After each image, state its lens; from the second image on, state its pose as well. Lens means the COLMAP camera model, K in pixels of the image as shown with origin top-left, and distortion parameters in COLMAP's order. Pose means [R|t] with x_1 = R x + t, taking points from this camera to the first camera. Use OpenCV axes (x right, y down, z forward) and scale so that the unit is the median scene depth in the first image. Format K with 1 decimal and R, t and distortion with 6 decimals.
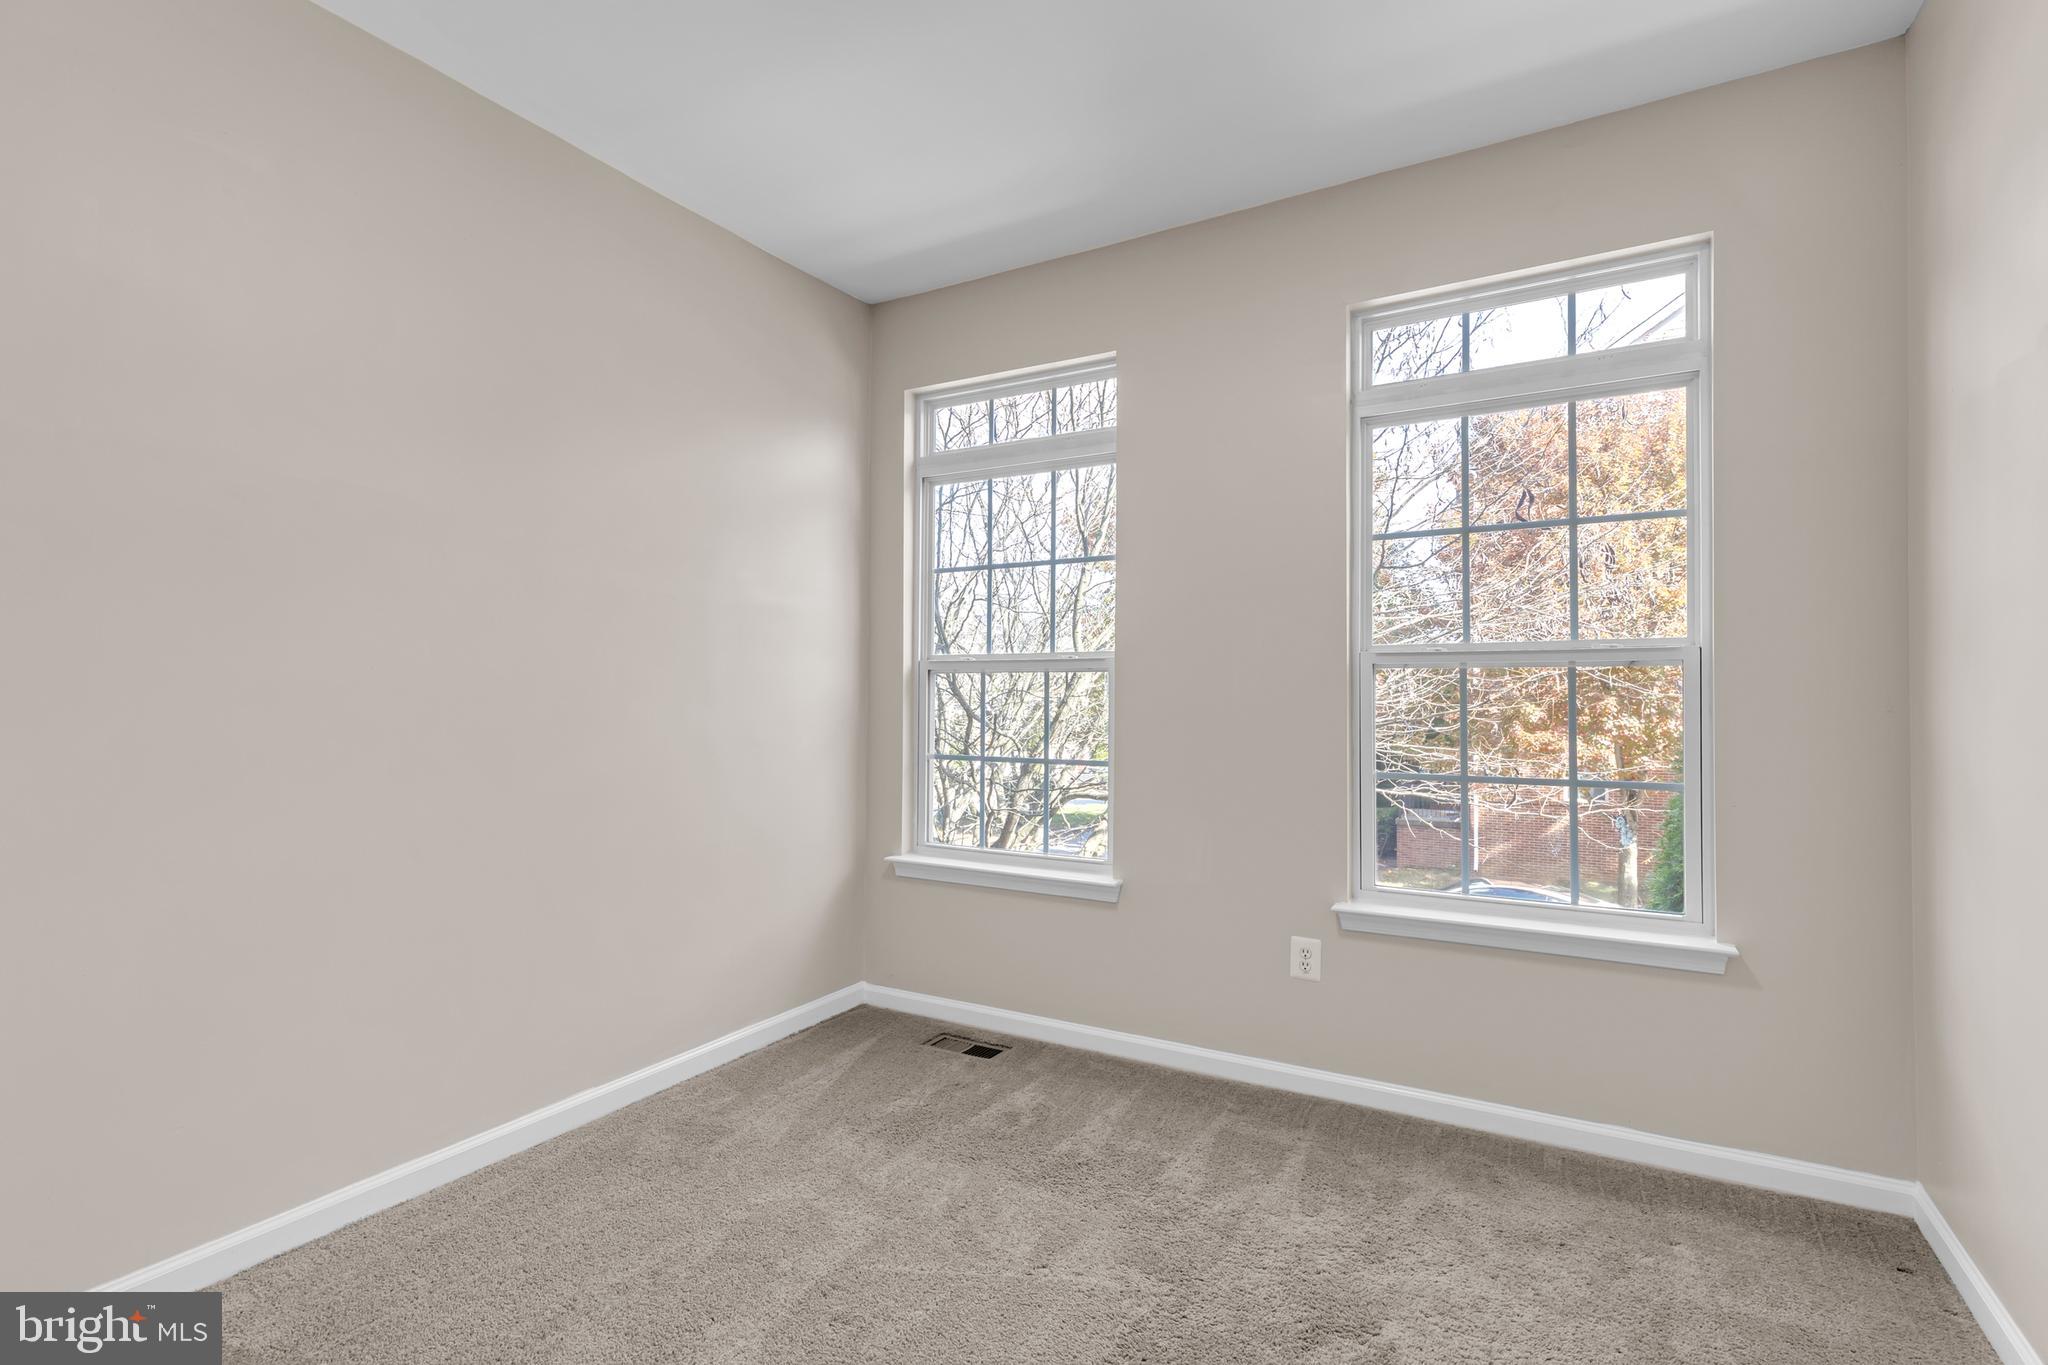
lens RADIAL K [[960.2, 0, 1021.3], [0, 960.2, 694.3], [0, 0, 1]] dist [-0.001998, -0.000927]
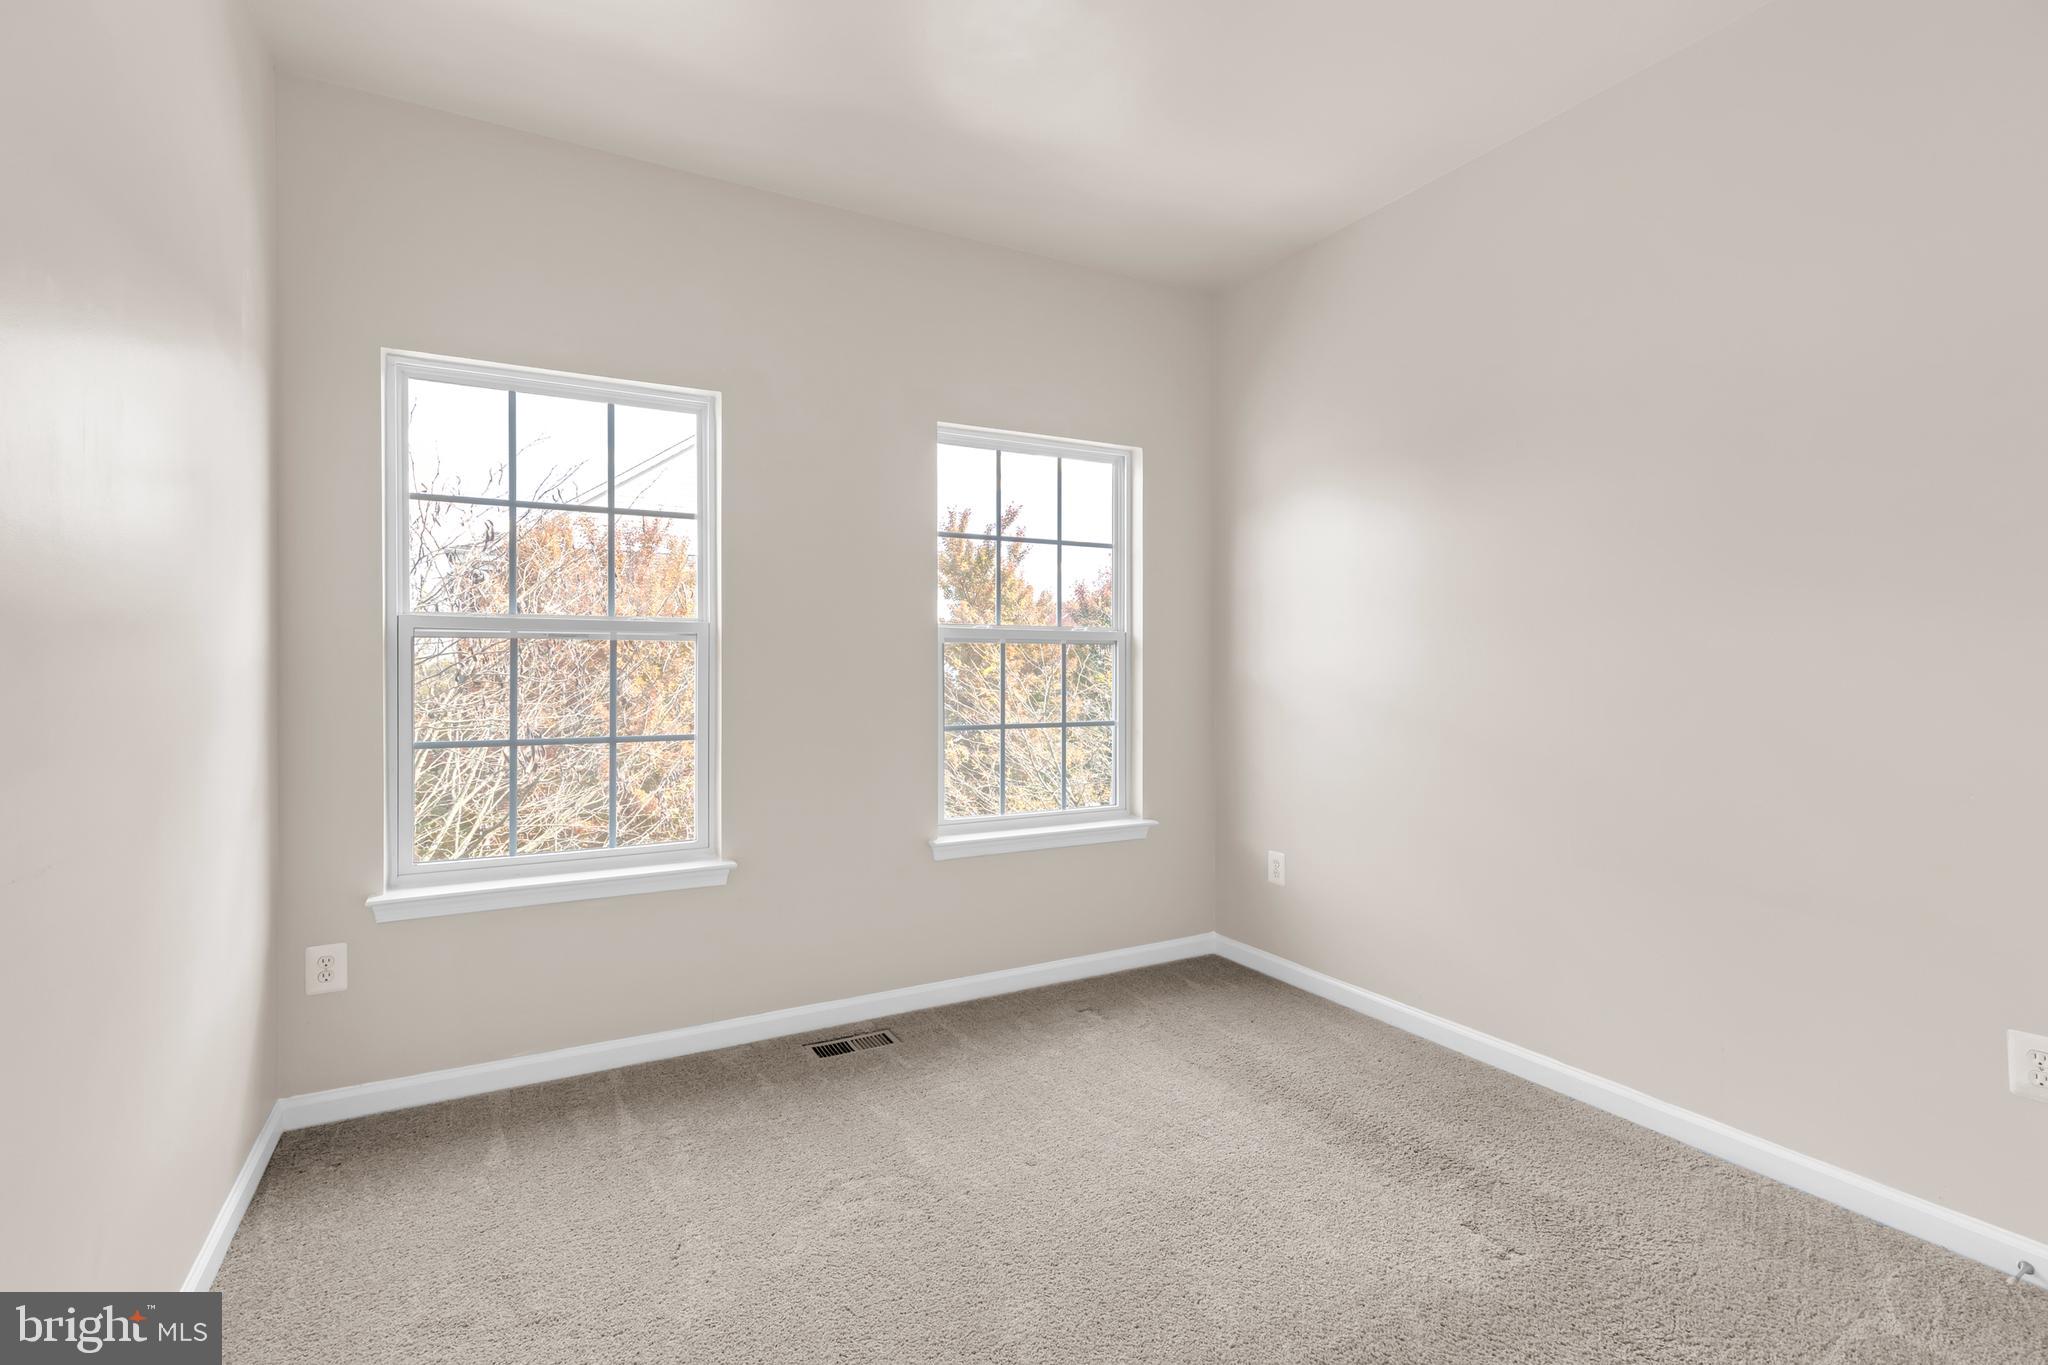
lens RADIAL K [[909.0, 0, 992.8], [0, 909.0, 682.3], [0, 0, 1]] dist [0.005406, 0.000355]
pose [[0.532403, -0.017086, 0.846319, -0.096436], [0.001181, 0.999810, 0.019442, -0.000017], [-0.846490, -0.009351, 0.532322, 0.056829]]
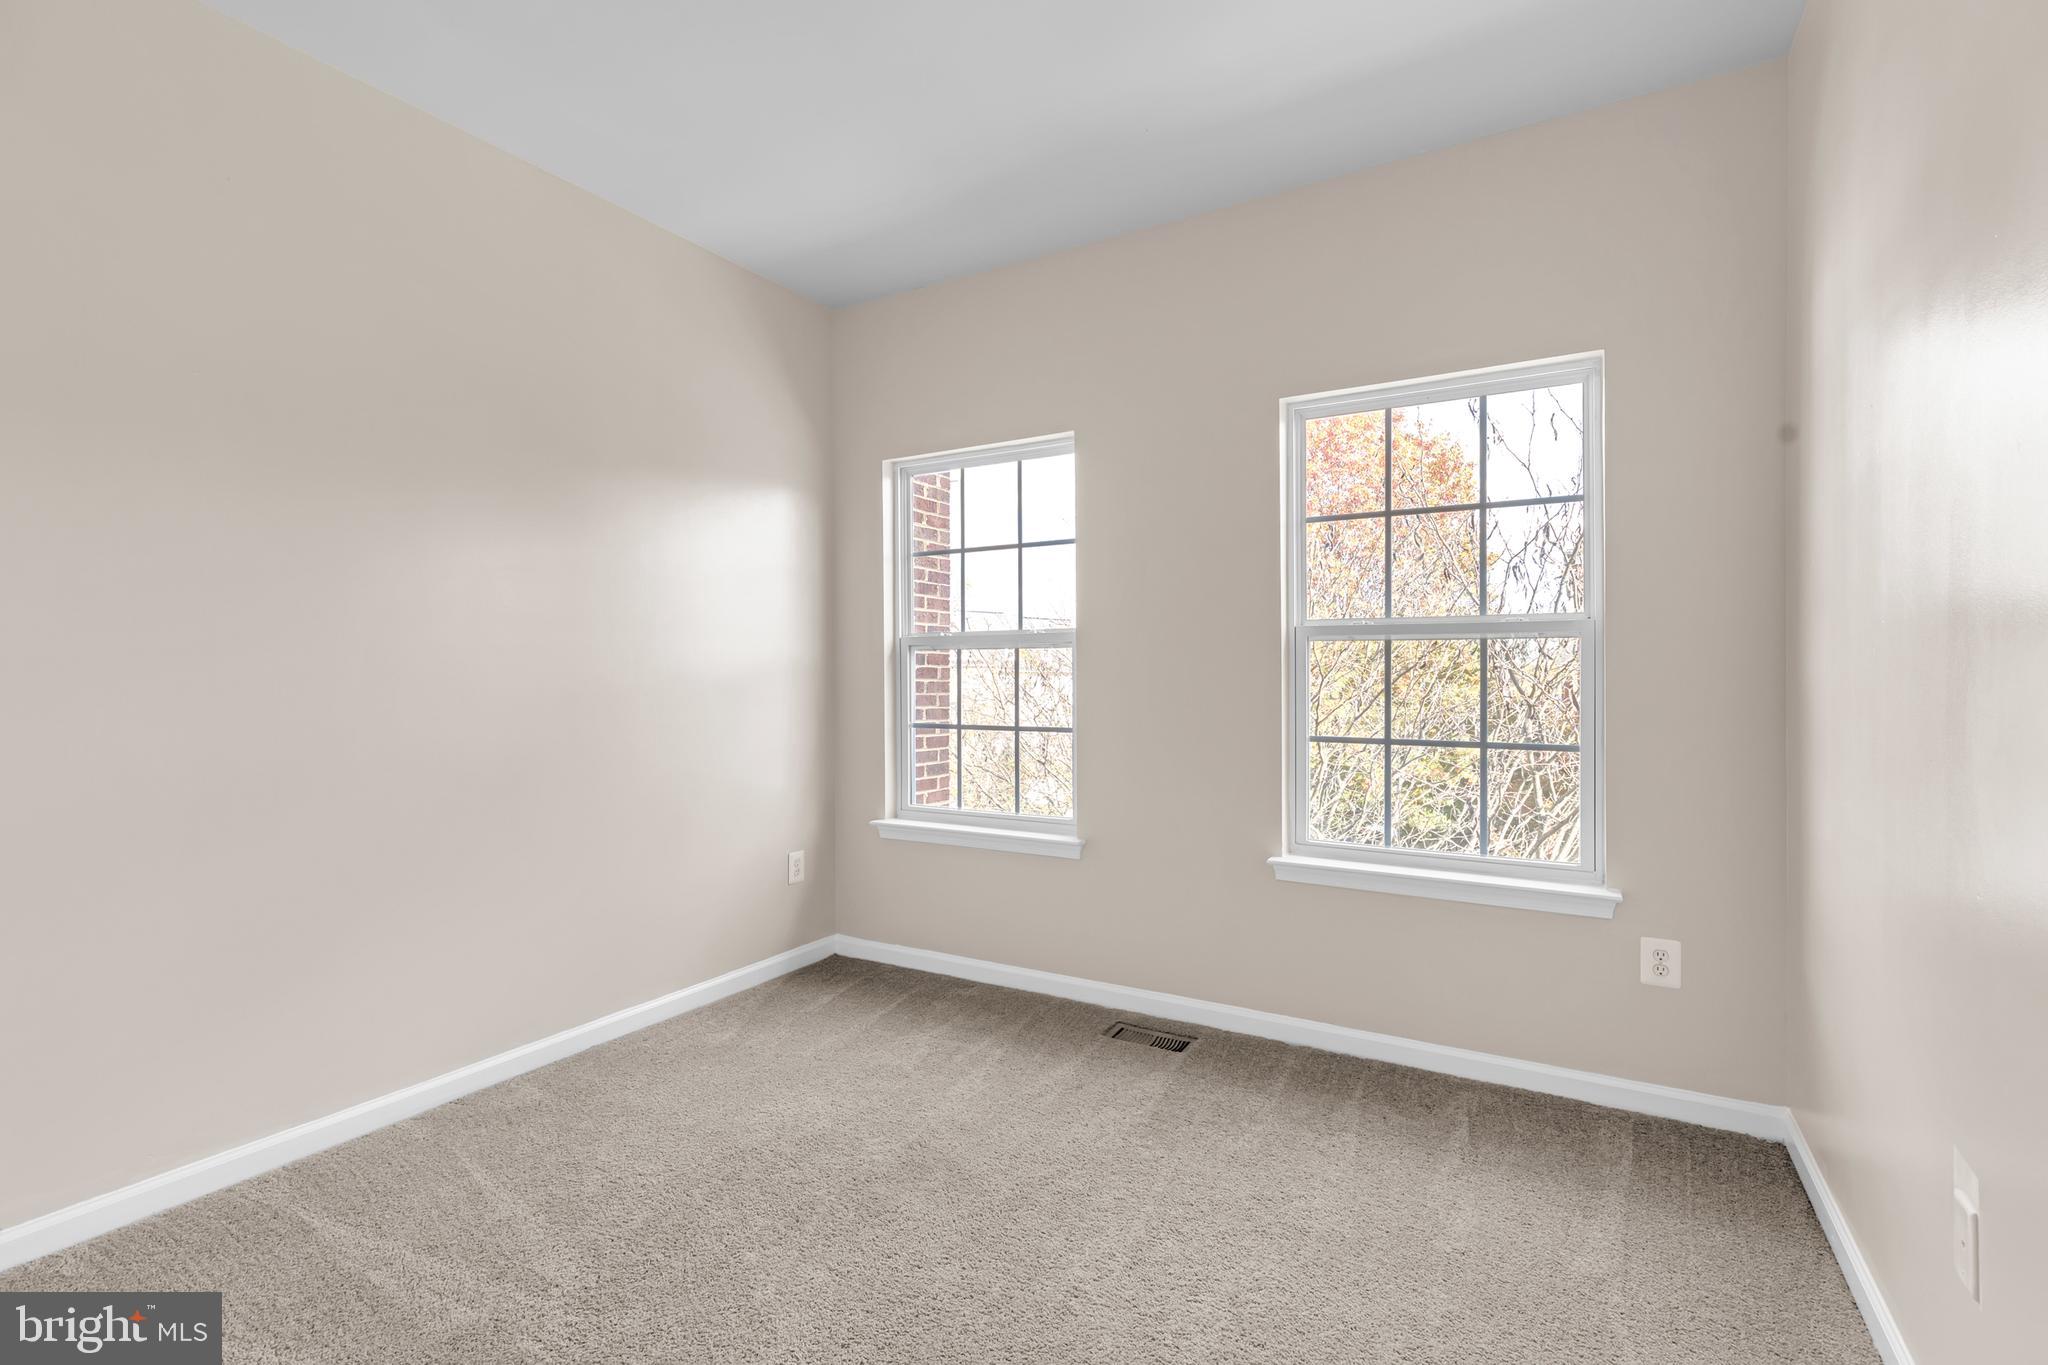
lens RADIAL K [[909.0, 0, 1033.0], [0, 909.0, 667.0], [0, 0, 1]] dist [0.005406, 0.000355]
pose [[0.999916, -0.007837, 0.010316, 0.058048], [0.007836, 0.999969, 0.000134, -0.000250], [-0.010317, -0.000053, 0.999947, -0.034319]]
